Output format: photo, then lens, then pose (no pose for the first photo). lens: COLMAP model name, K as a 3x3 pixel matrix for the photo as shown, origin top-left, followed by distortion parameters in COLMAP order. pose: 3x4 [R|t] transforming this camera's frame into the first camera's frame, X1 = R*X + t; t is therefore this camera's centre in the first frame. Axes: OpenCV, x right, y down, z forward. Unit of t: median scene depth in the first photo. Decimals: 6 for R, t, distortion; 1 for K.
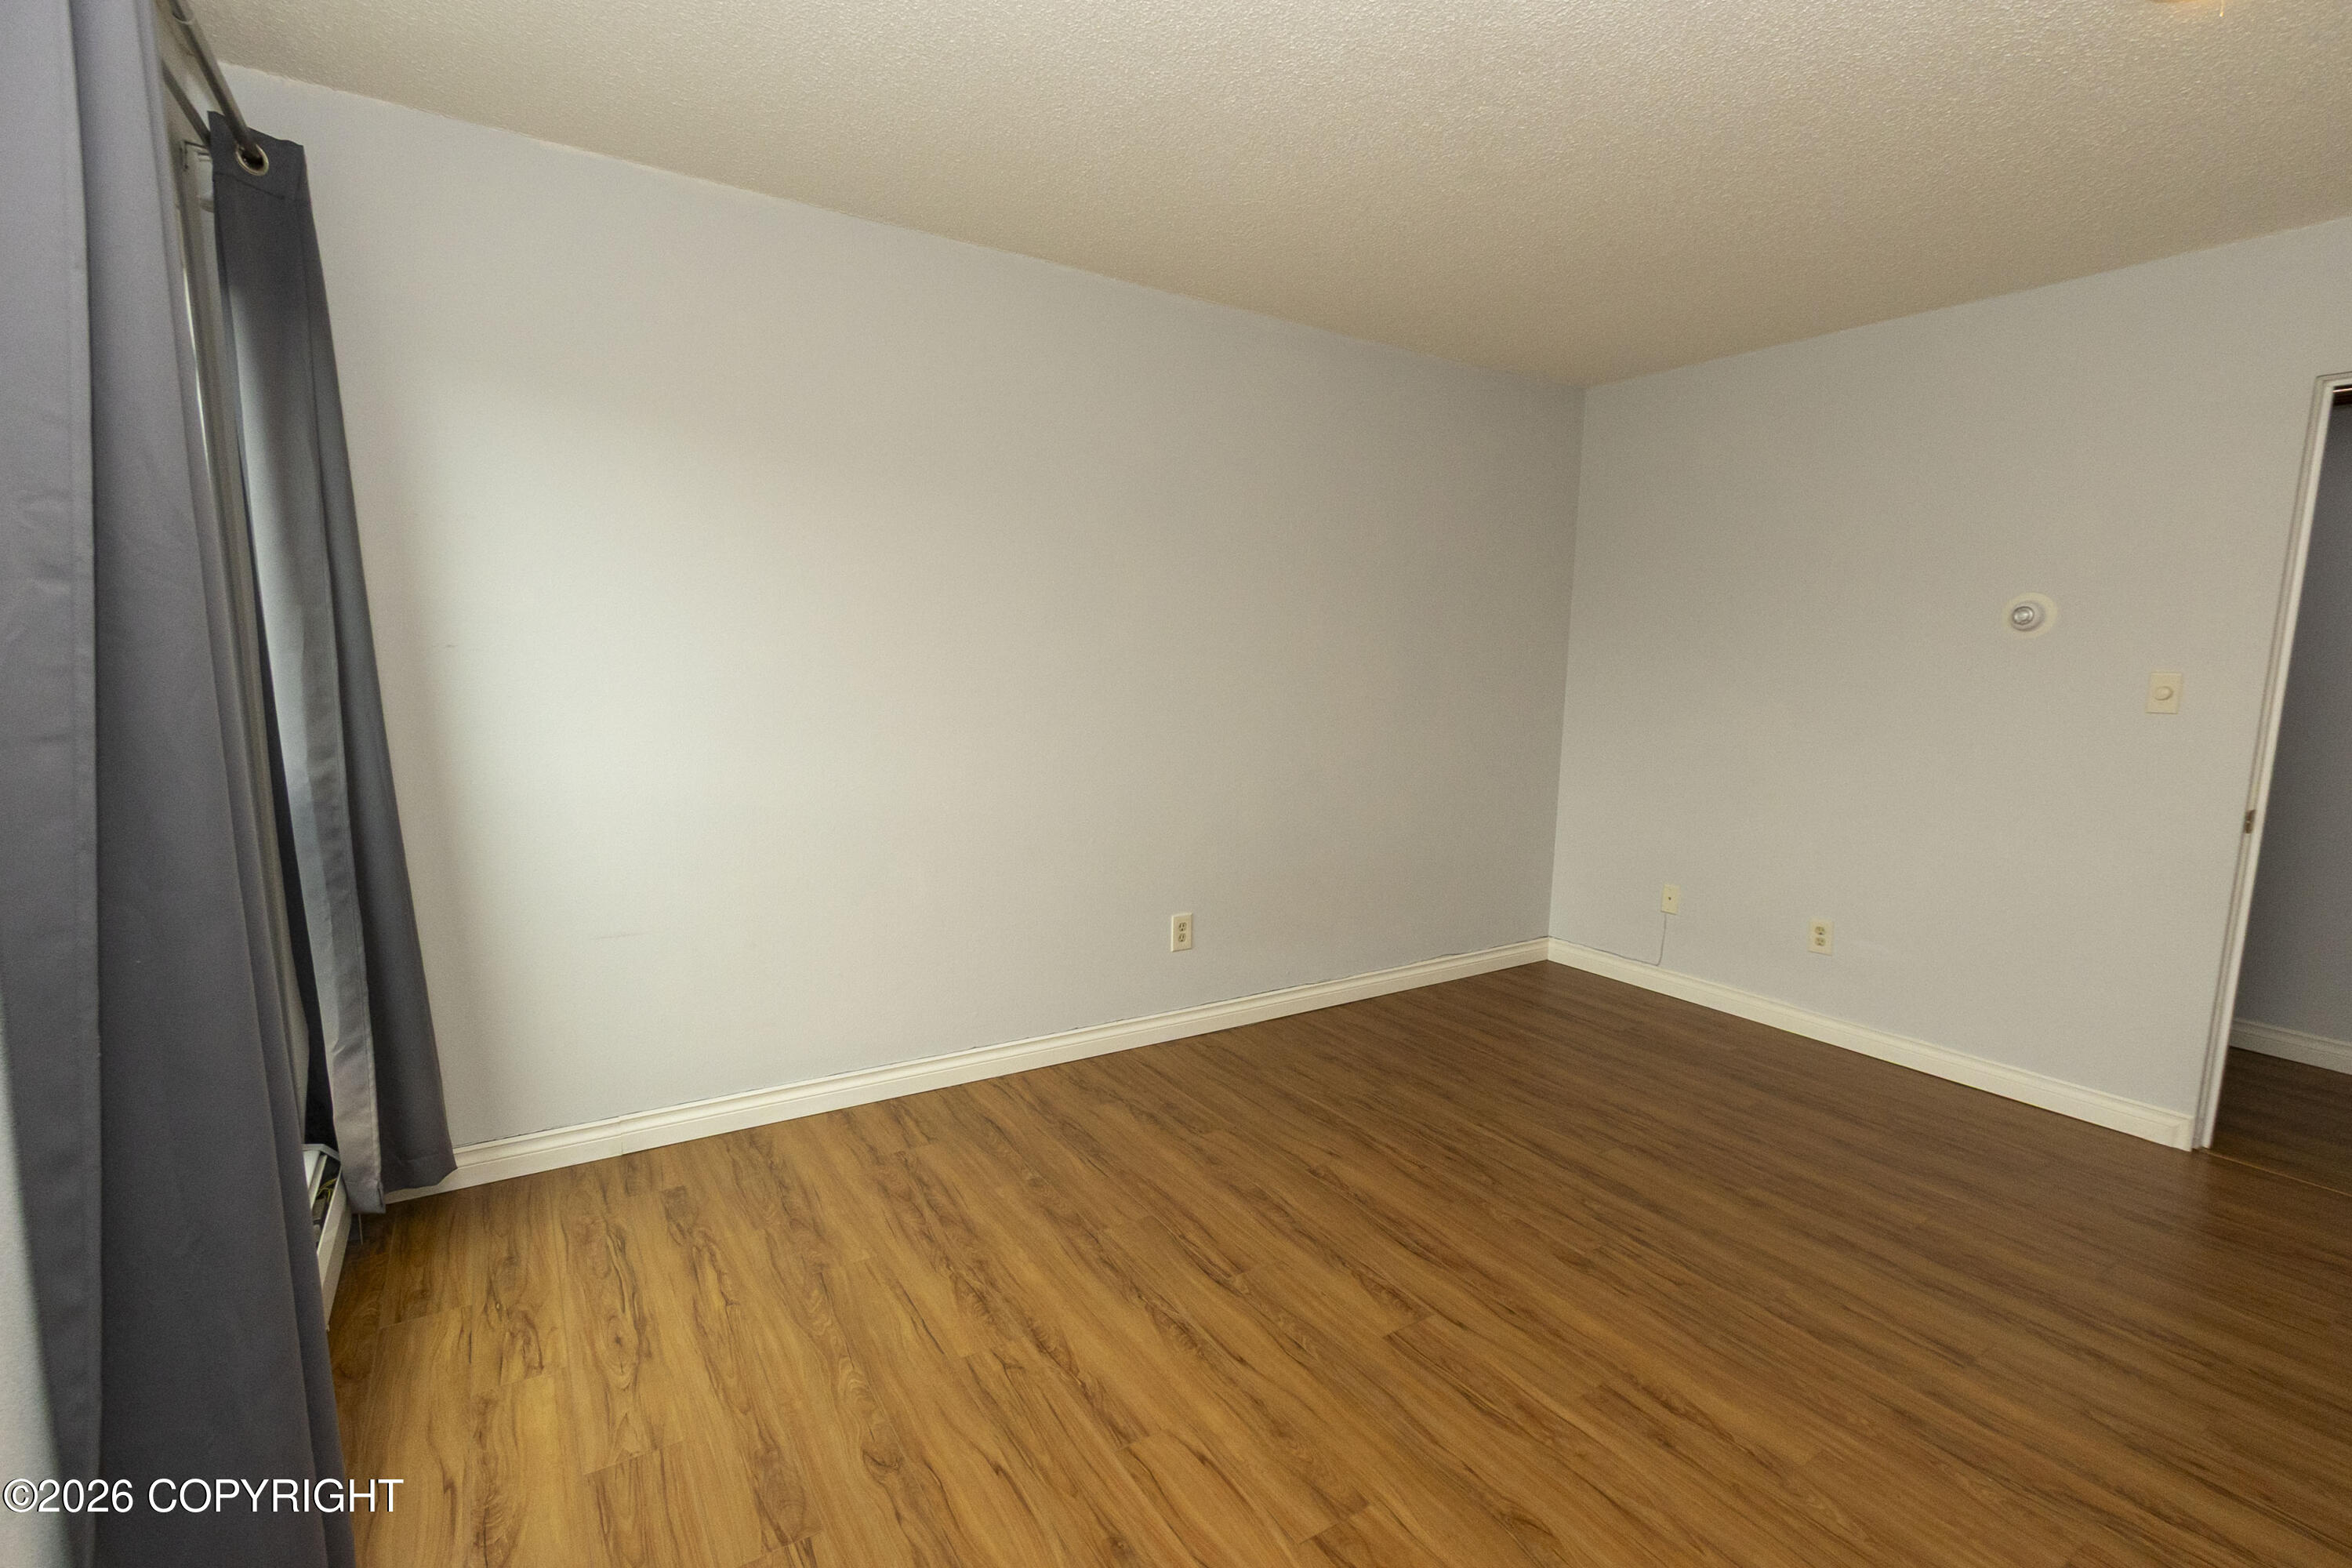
lens RADIAL K [[1062.8, 0, 1195.8], [0, 1062.8, 784.1], [0, 0, 1]] dist [0.003777, -0.002728]
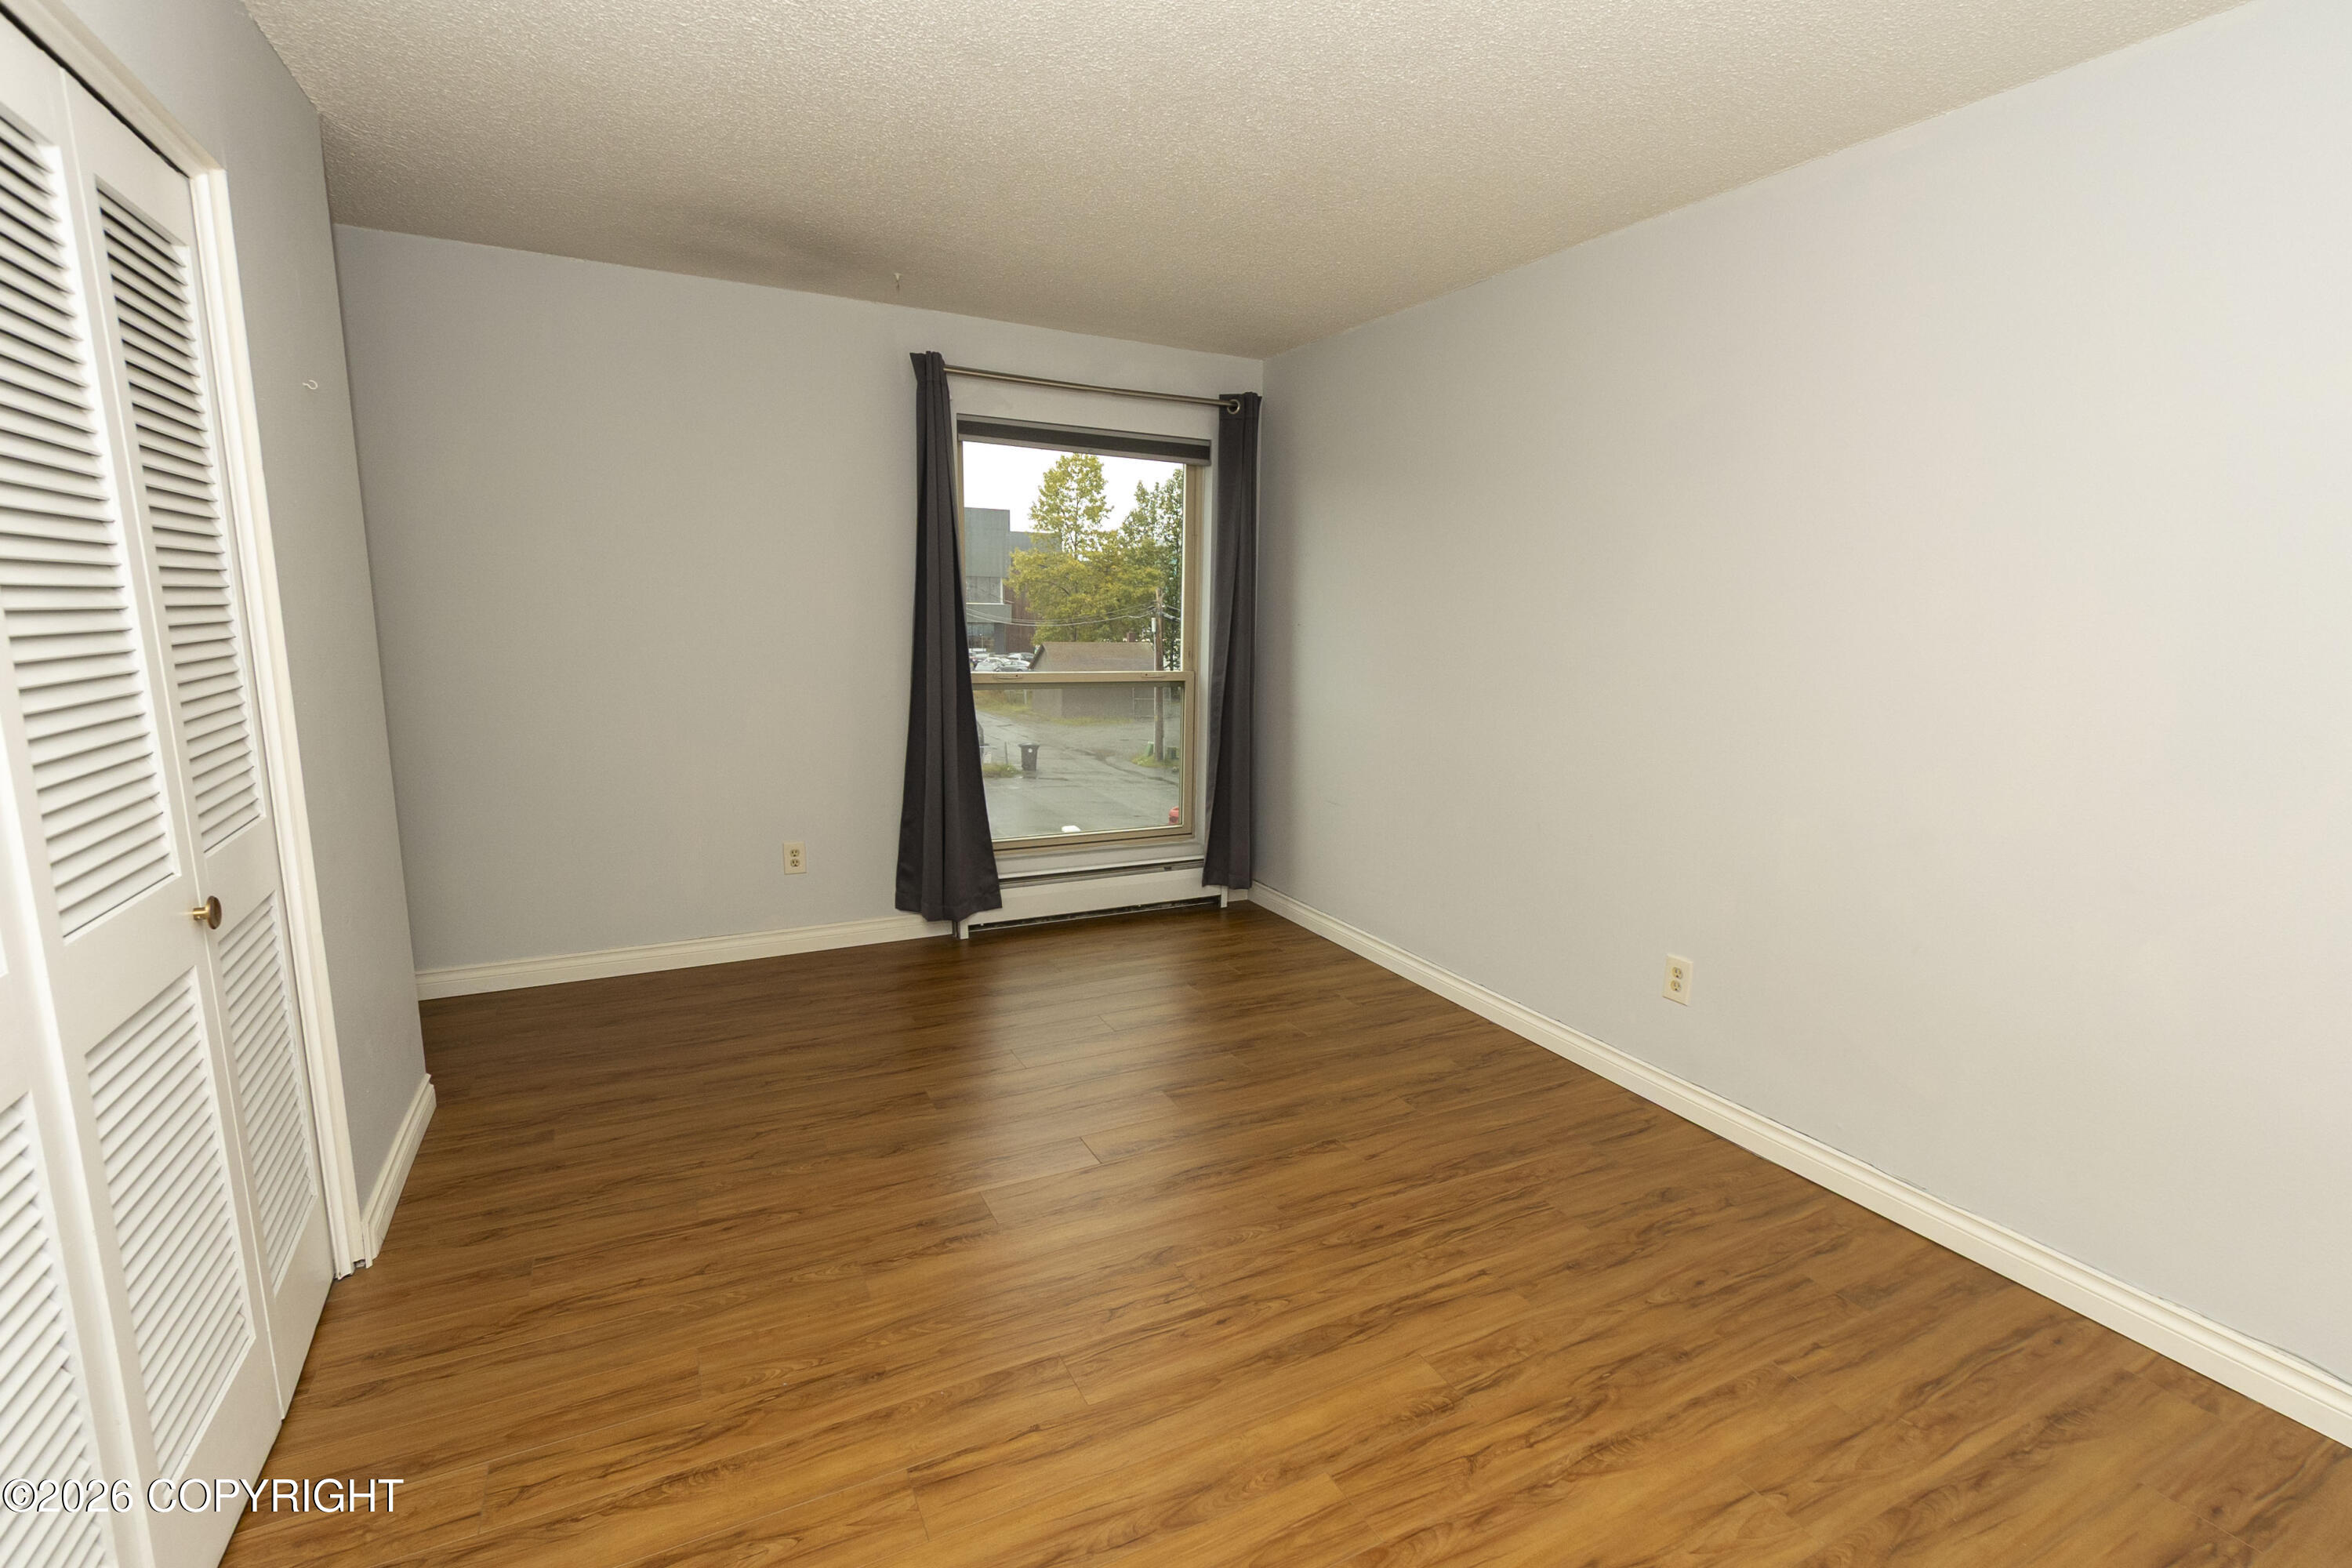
lens RADIAL K [[1062.8, 0, 1180.3], [0, 1062.8, 794.3], [0, 0, 1]] dist [0.003777, -0.002728]
pose [[-0.106343, 0.150759, -0.982834, 1.242697], [-0.146667, 0.975249, 0.165465, -0.120789], [0.983453, 0.161746, -0.081600, 1.029804]]
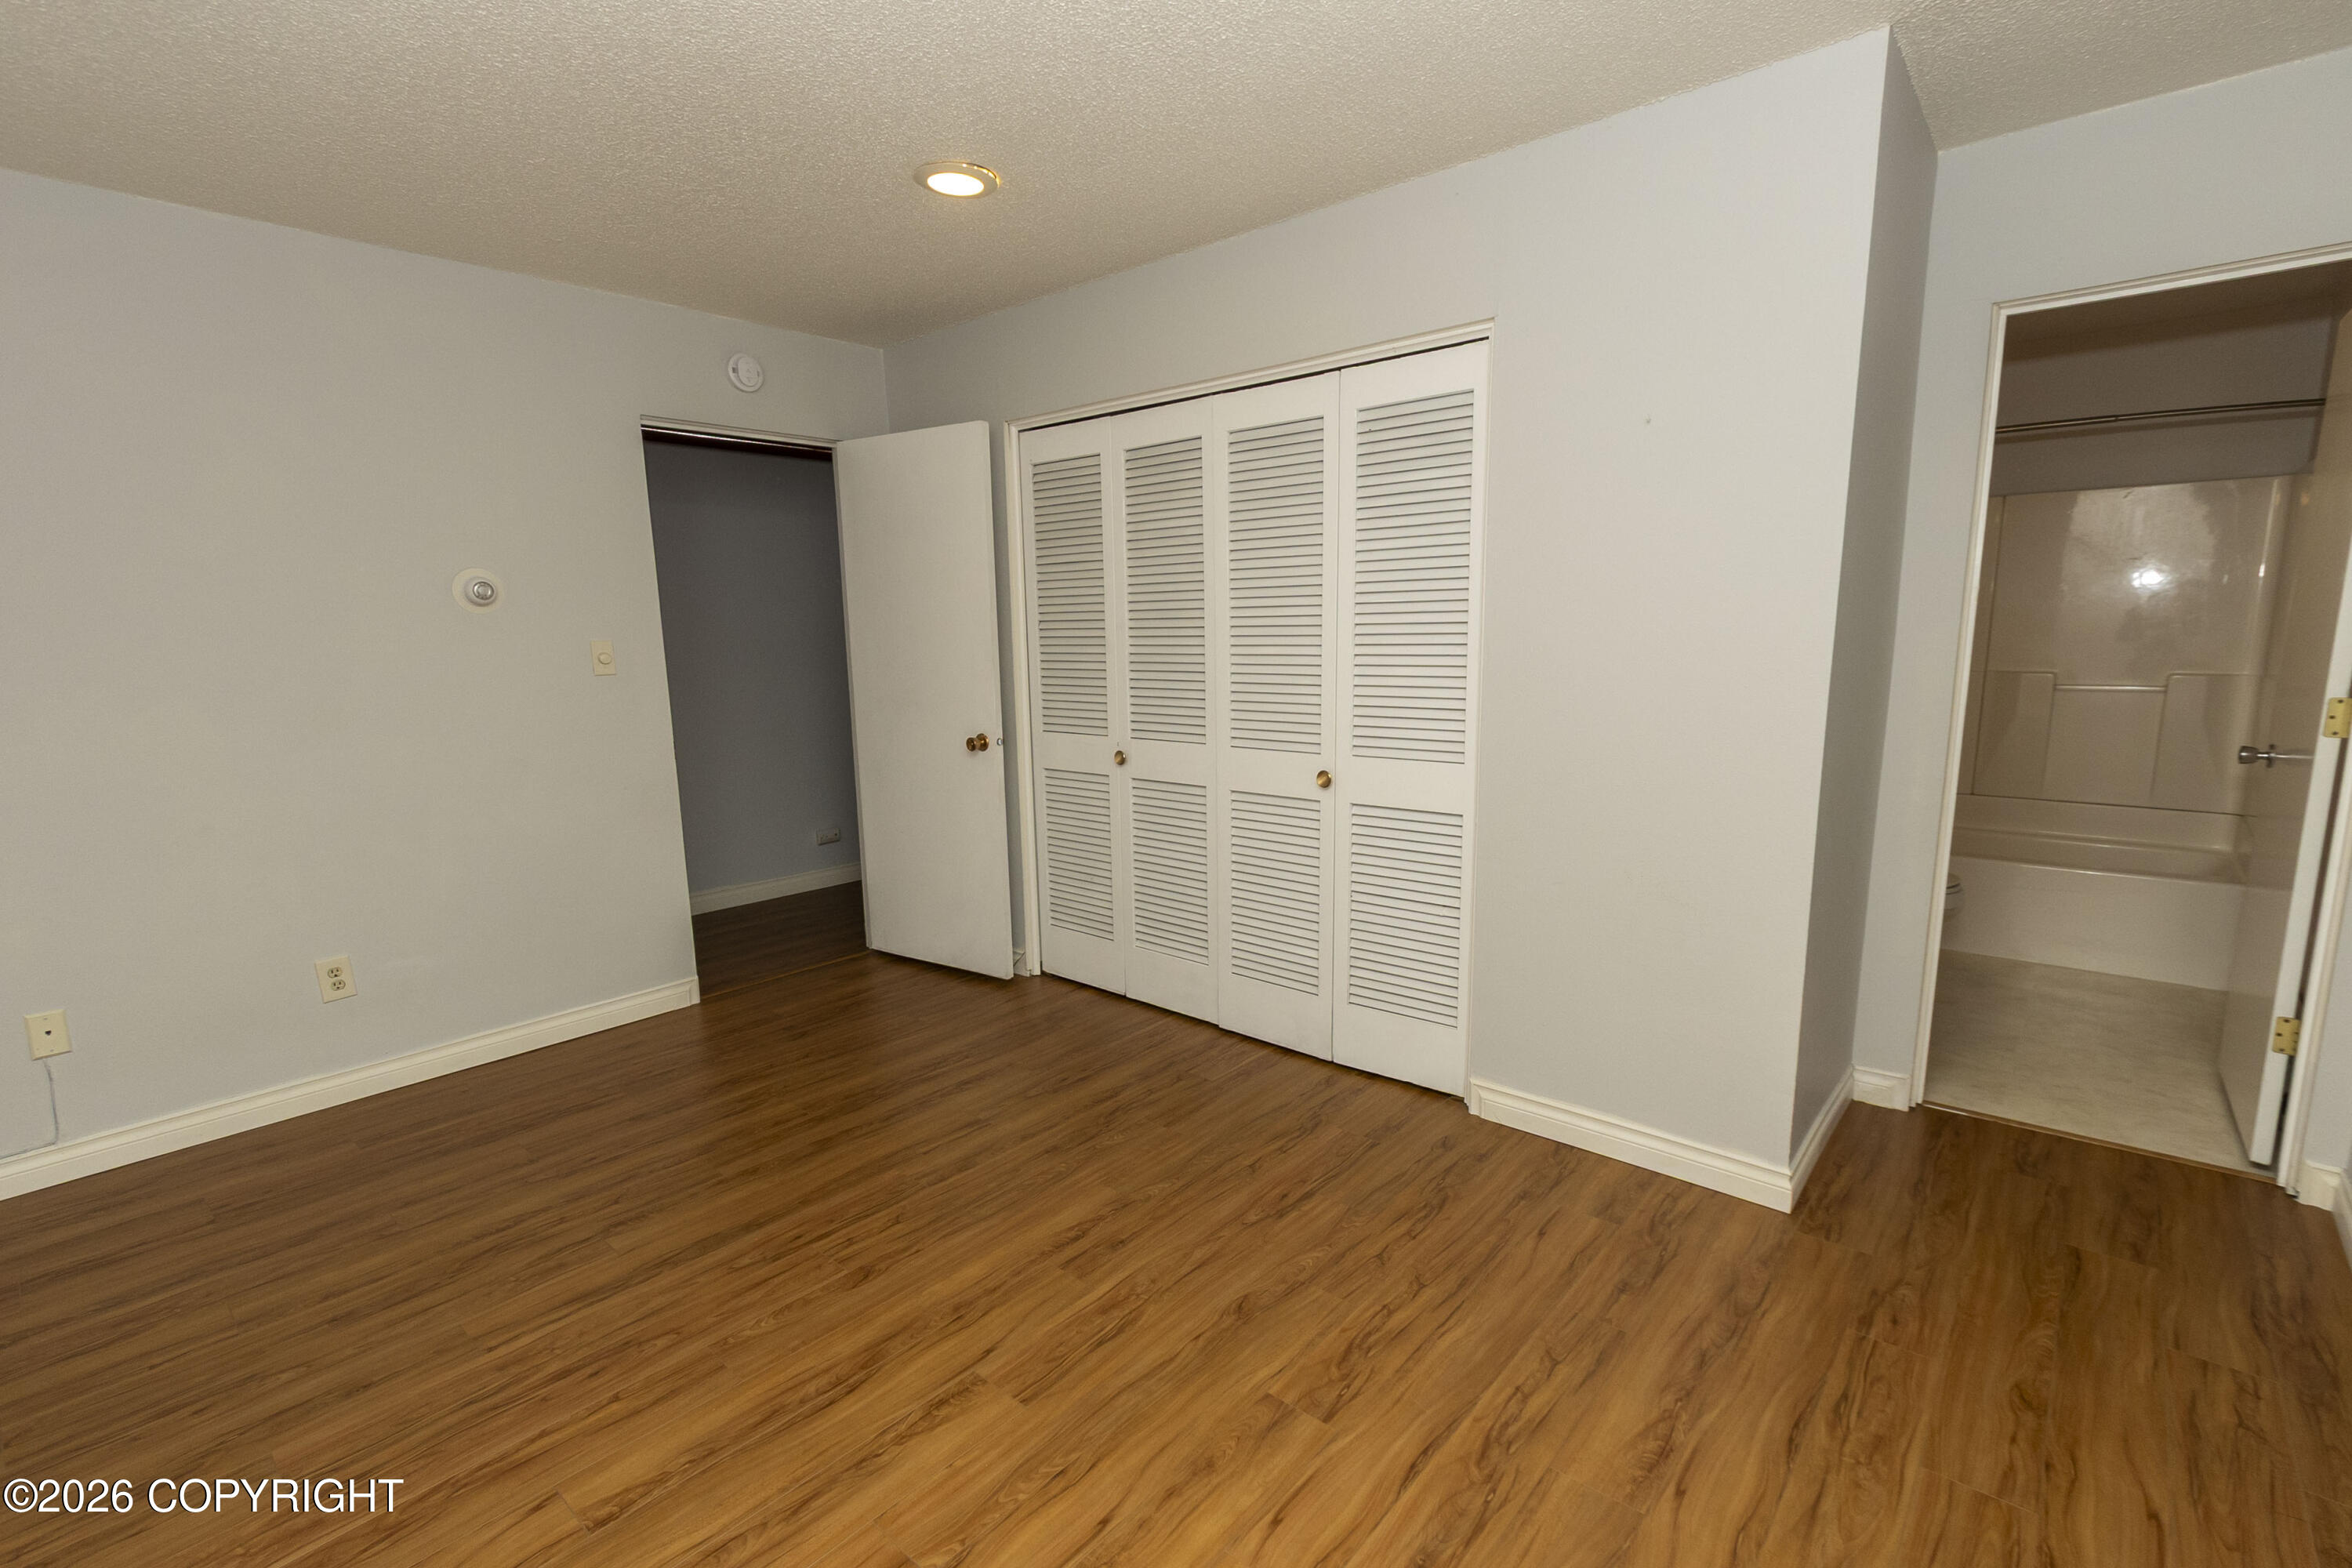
lens RADIAL K [[1062.8, 0, 1173.1], [0, 1062.8, 788.3], [0, 0, 1]] dist [0.003777, -0.002728]
pose [[-0.269099, -0.158687, 0.949950, -0.547727], [0.131863, 0.970974, 0.199553, -0.124917], [-0.954043, 0.178963, -0.240363, 0.888490]]
